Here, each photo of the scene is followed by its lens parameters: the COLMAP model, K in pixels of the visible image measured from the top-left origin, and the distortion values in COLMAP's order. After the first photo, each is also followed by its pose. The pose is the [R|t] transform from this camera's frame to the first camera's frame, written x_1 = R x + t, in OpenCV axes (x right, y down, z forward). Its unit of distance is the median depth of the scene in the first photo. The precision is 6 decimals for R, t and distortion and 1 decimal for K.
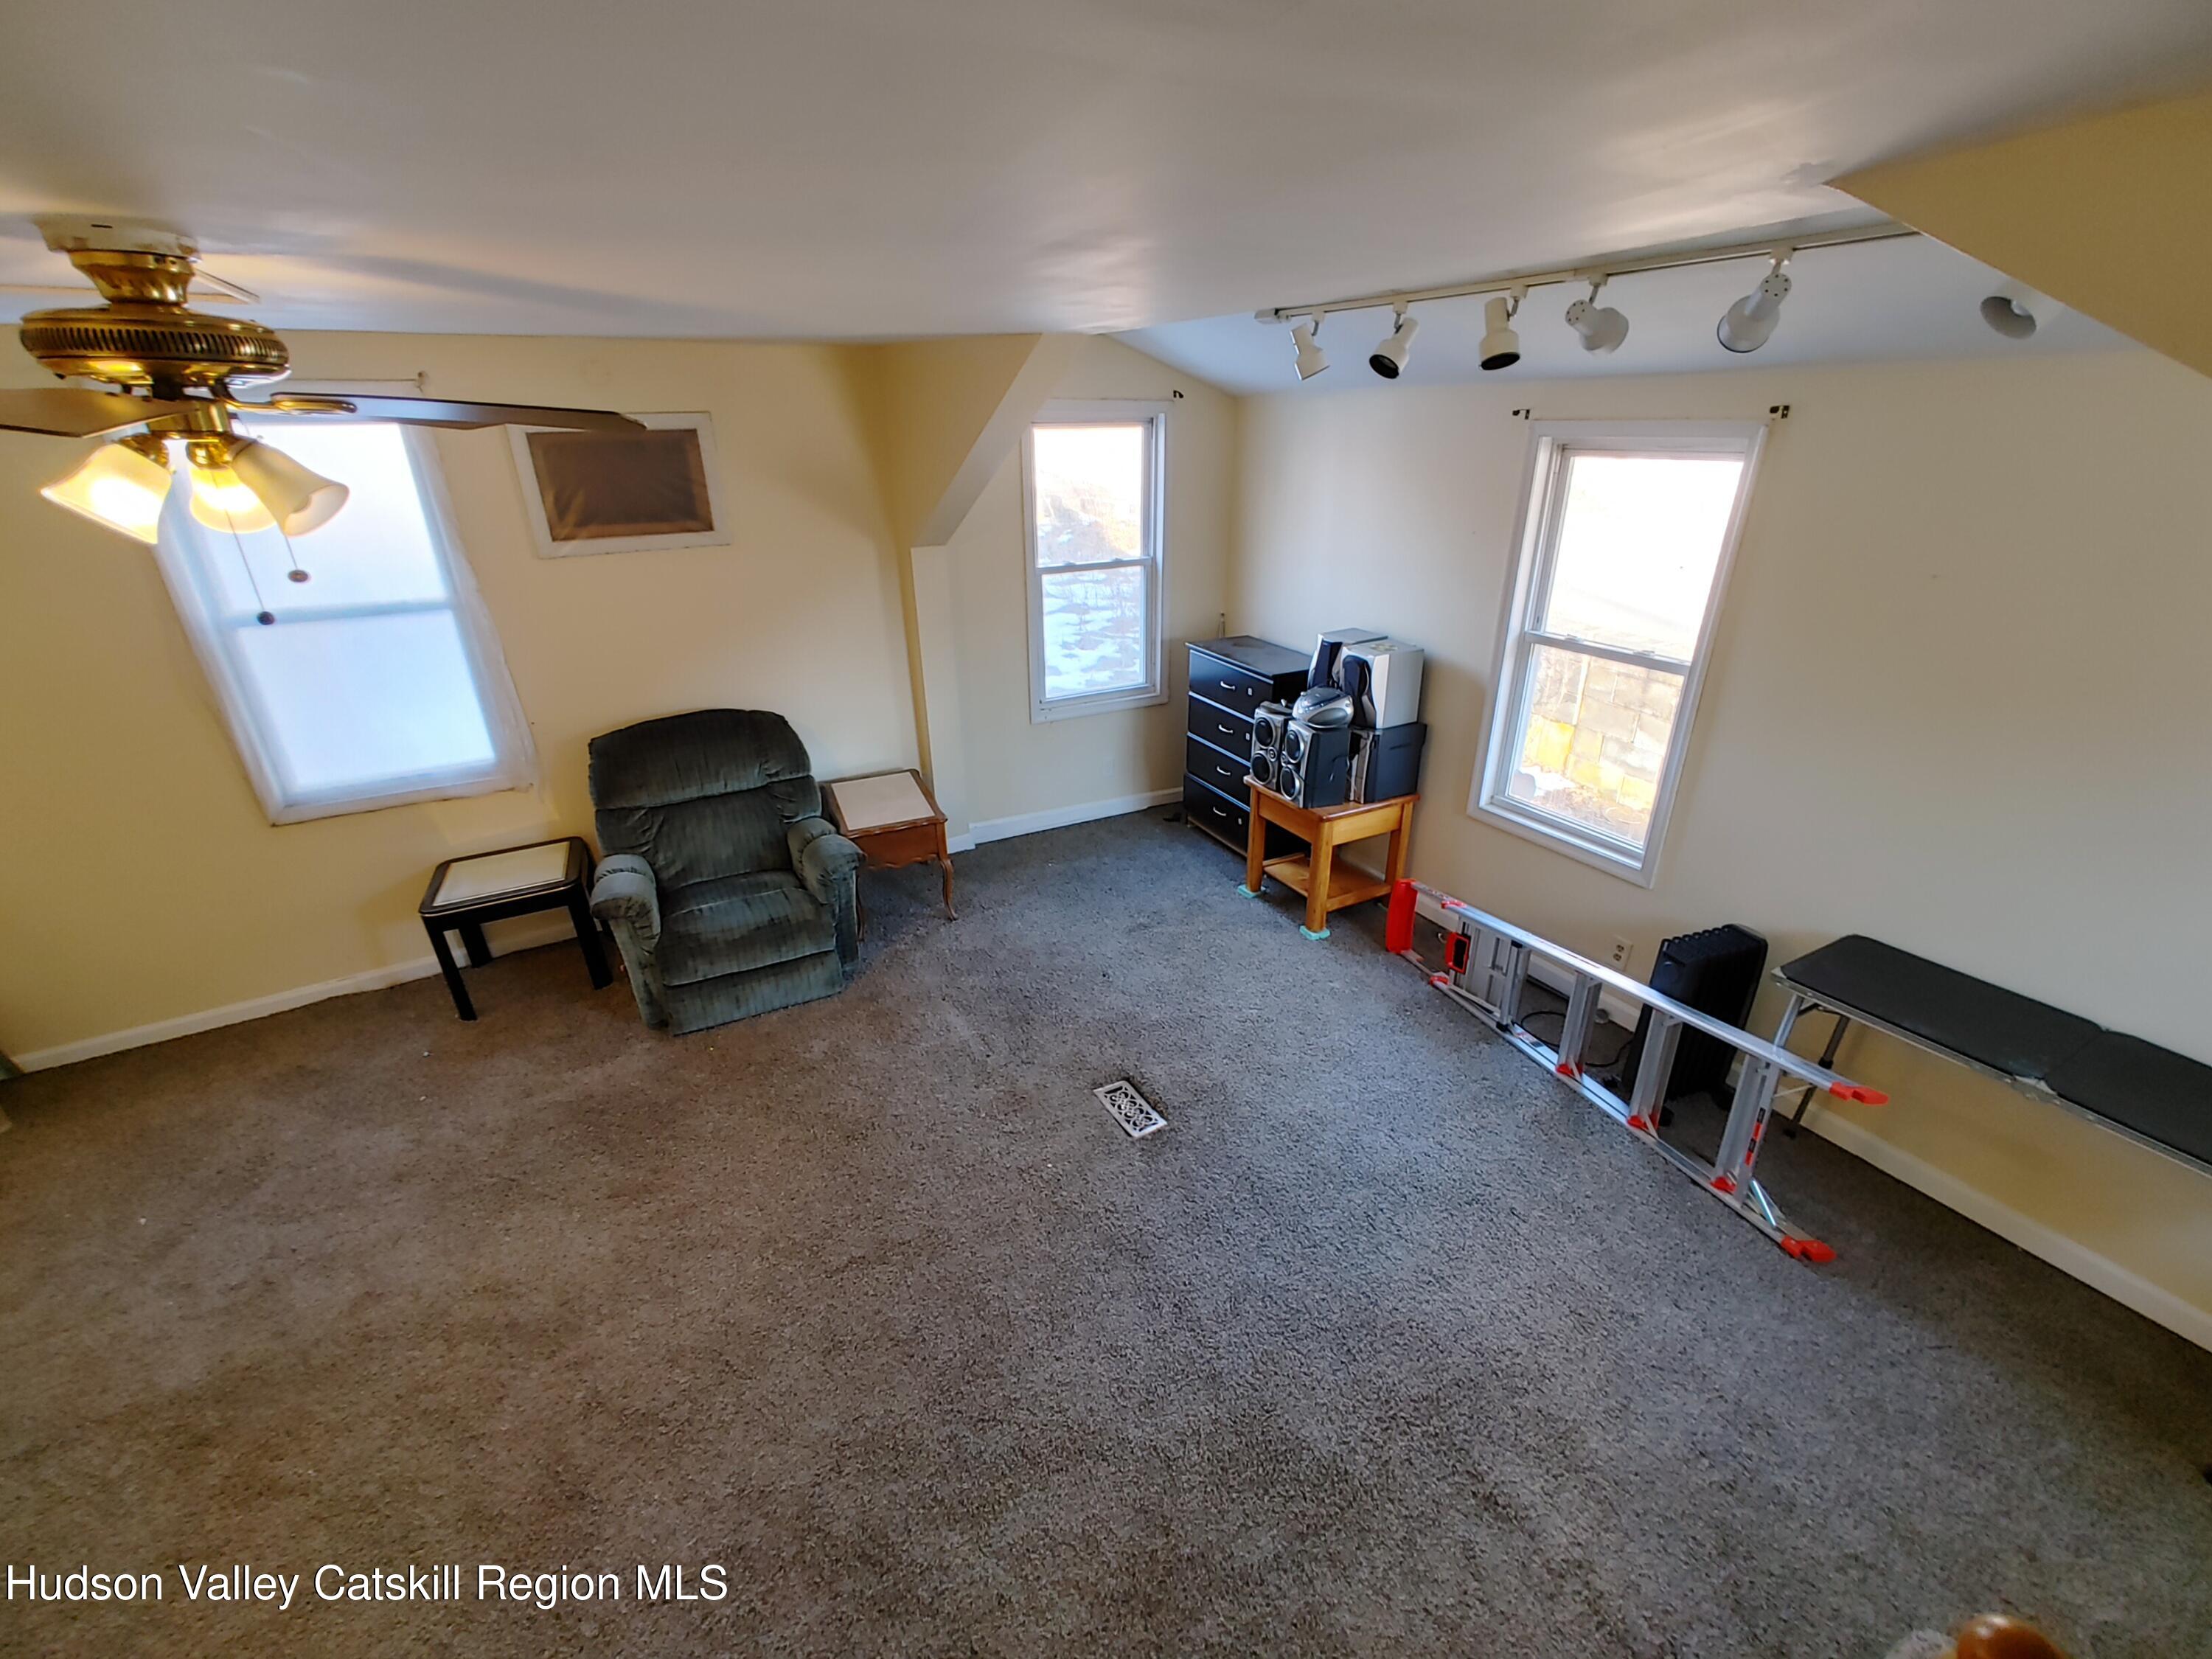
lens RADIAL K [[955.9, 0, 1106.1], [0, 955.9, 825.7], [0, 0, 1]] dist [0.000233, 0.000081]
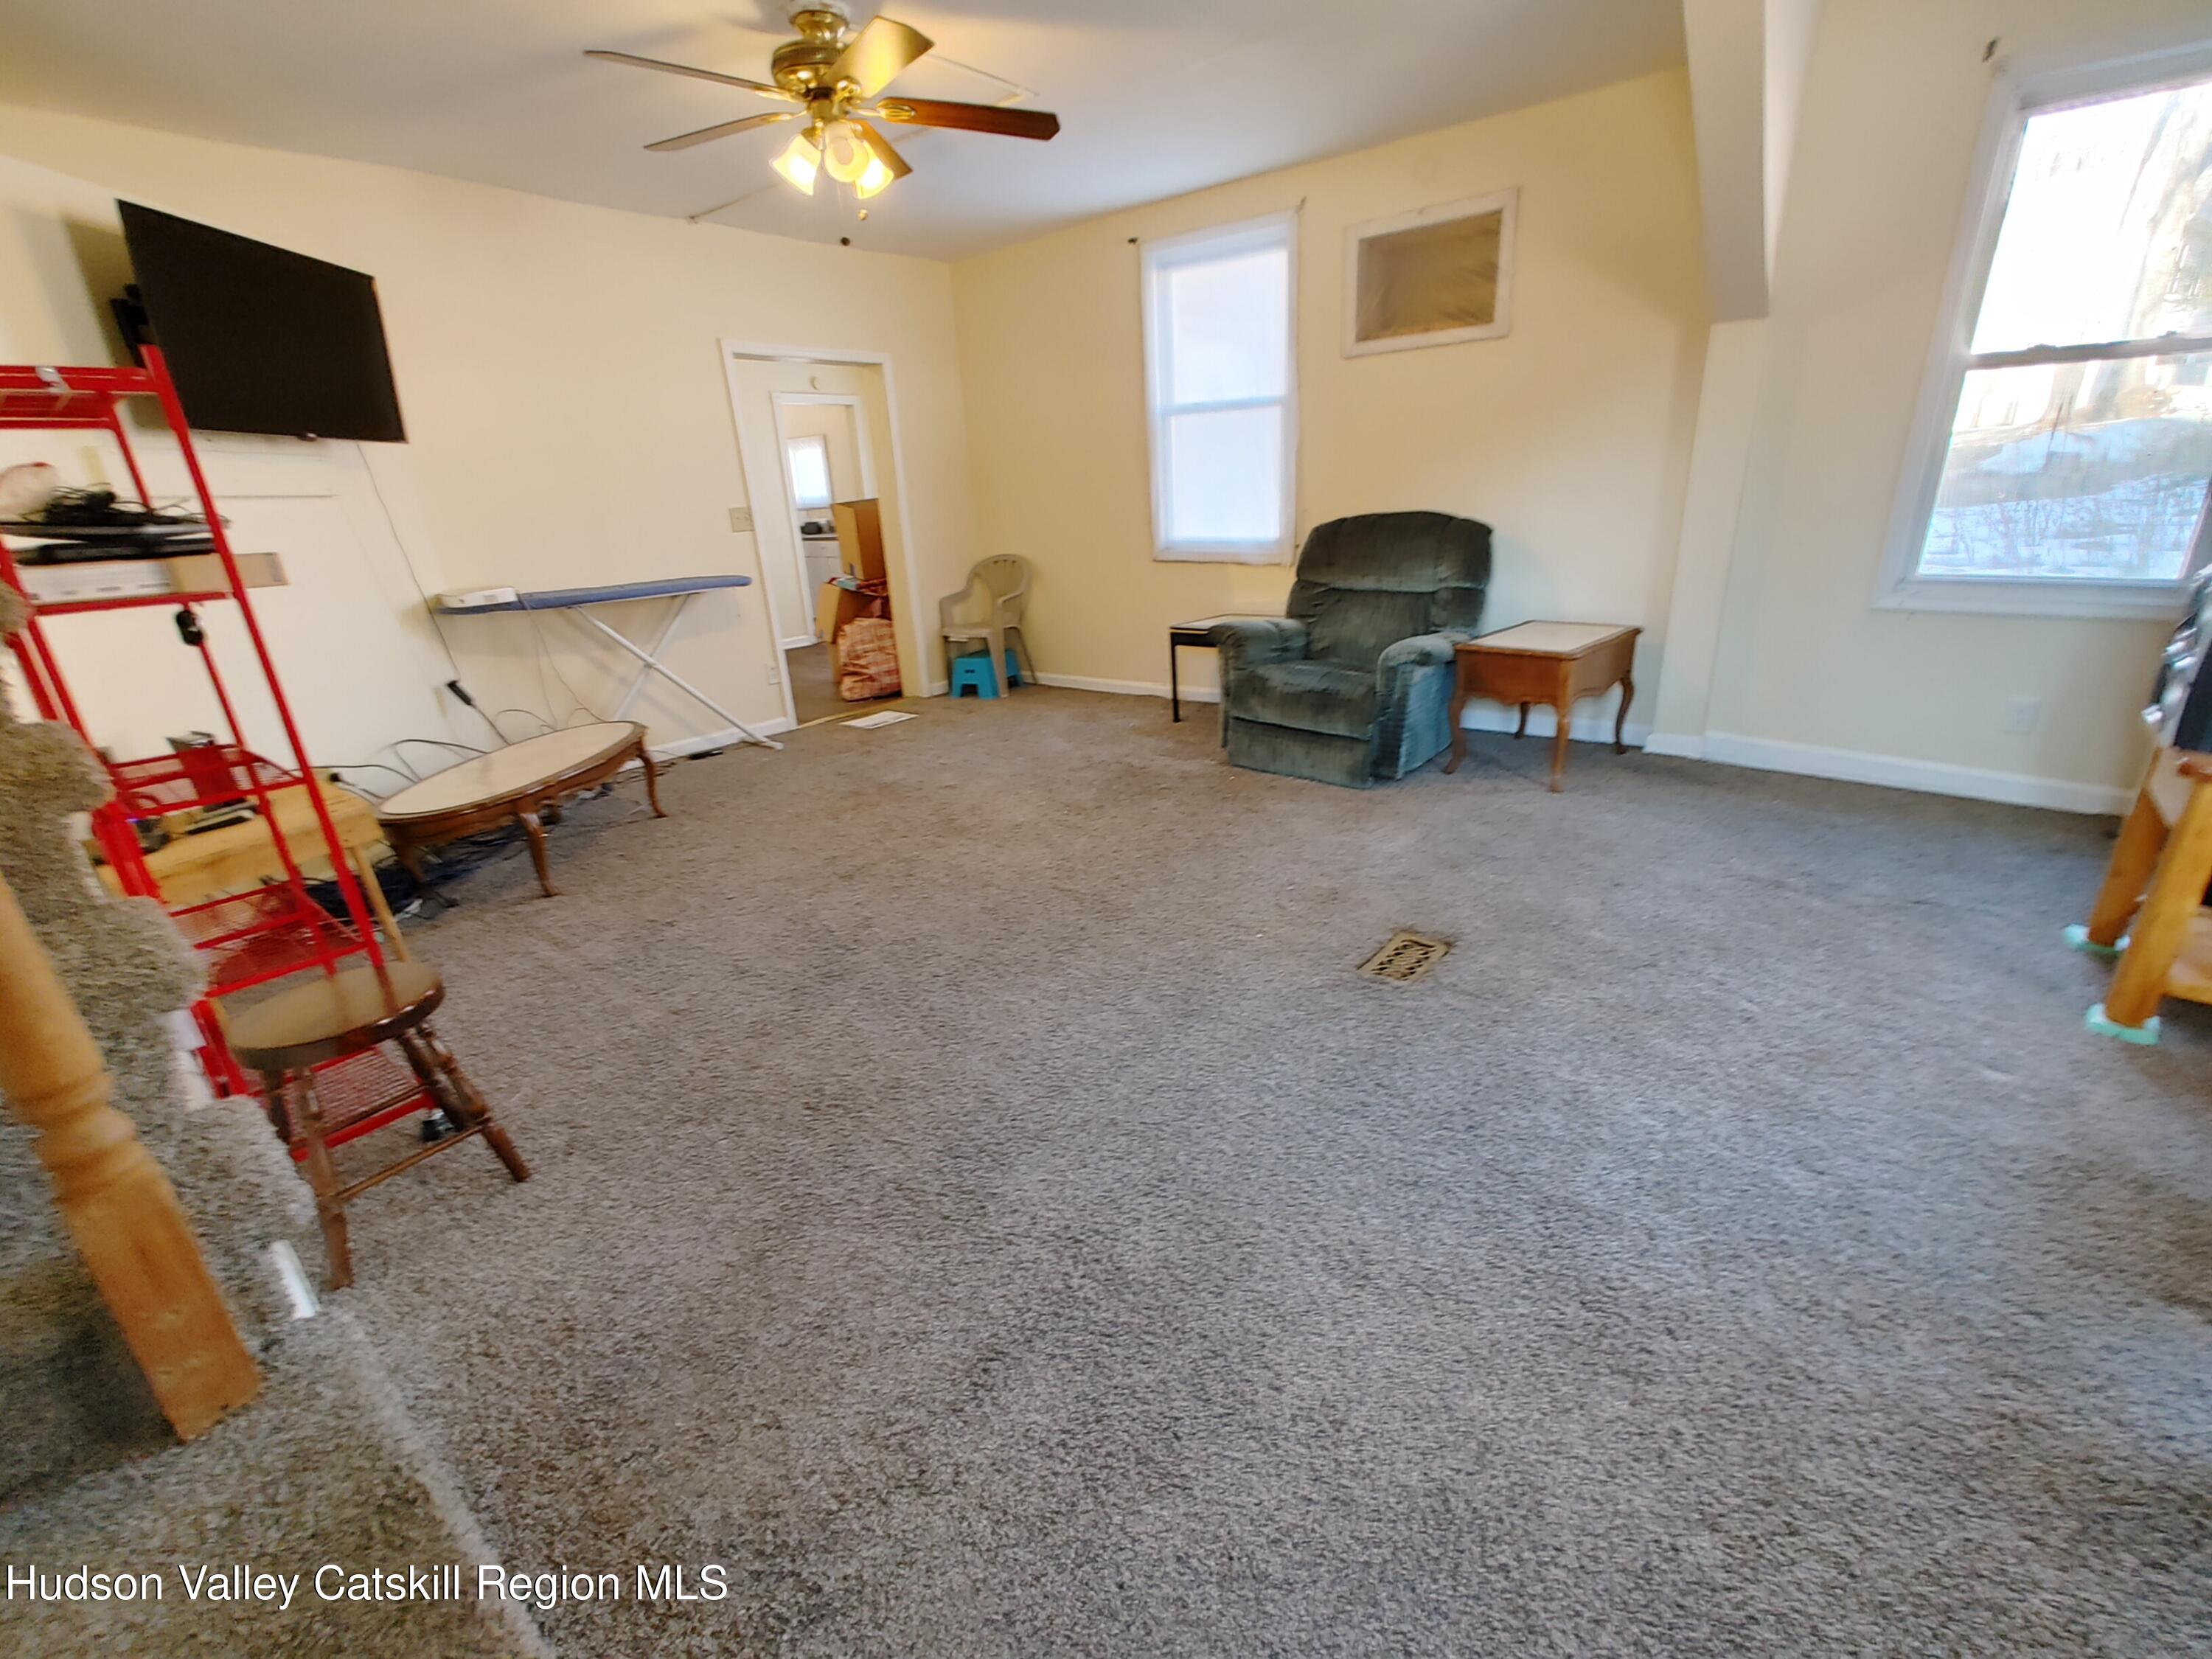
lens RADIAL K [[946.5, 0, 1106.0], [0, 946.5, 829.5], [0, 0, 1]] dist [0.002203, -0.000762]
pose [[0.357826, 0.320911, -0.876913, 0.514988], [-0.336179, 0.920394, 0.199645, 0.117535], [0.871174, 0.223361, 0.437225, 0.402030]]
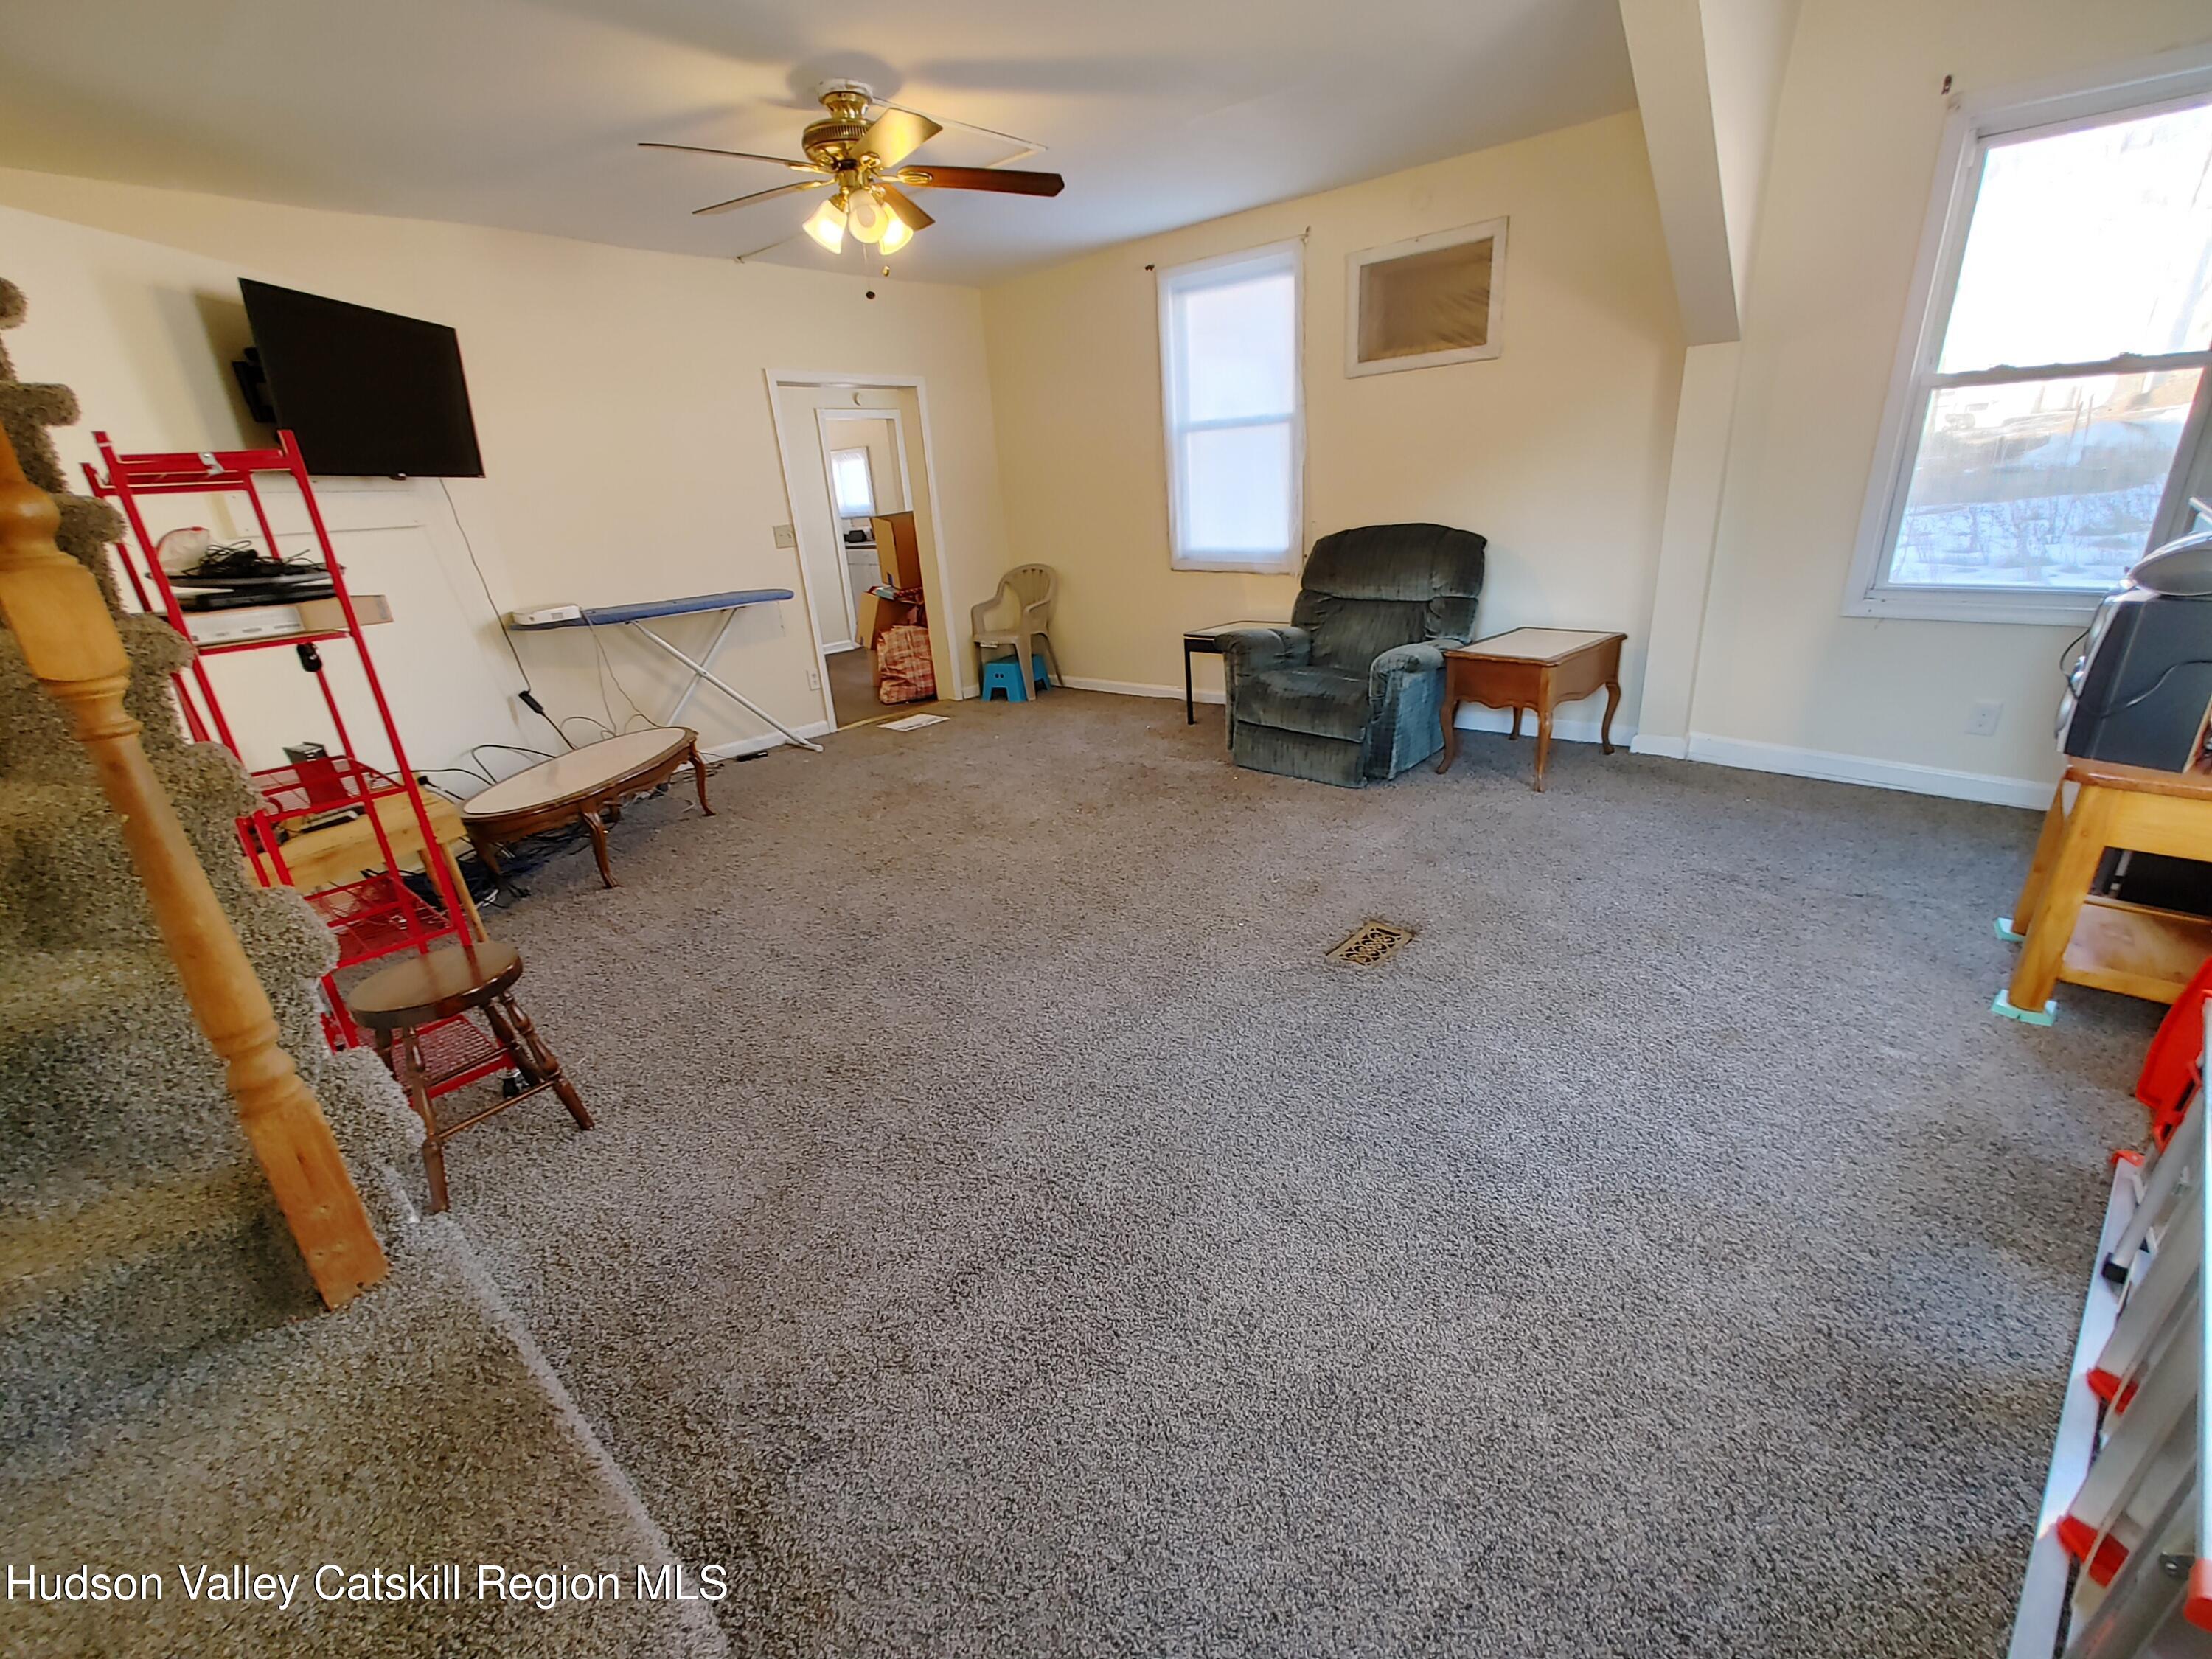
lens RADIAL K [[940.4, 0, 1111.9], [0, 940.4, 825.6], [0, 0, 1]] dist [0.000812, 0.000404]
pose [[0.320844, 0.322358, -0.890587, 0.589047], [-0.326951, 0.920193, 0.215286, 0.086794], [0.888910, 0.222105, 0.400634, 0.407640]]
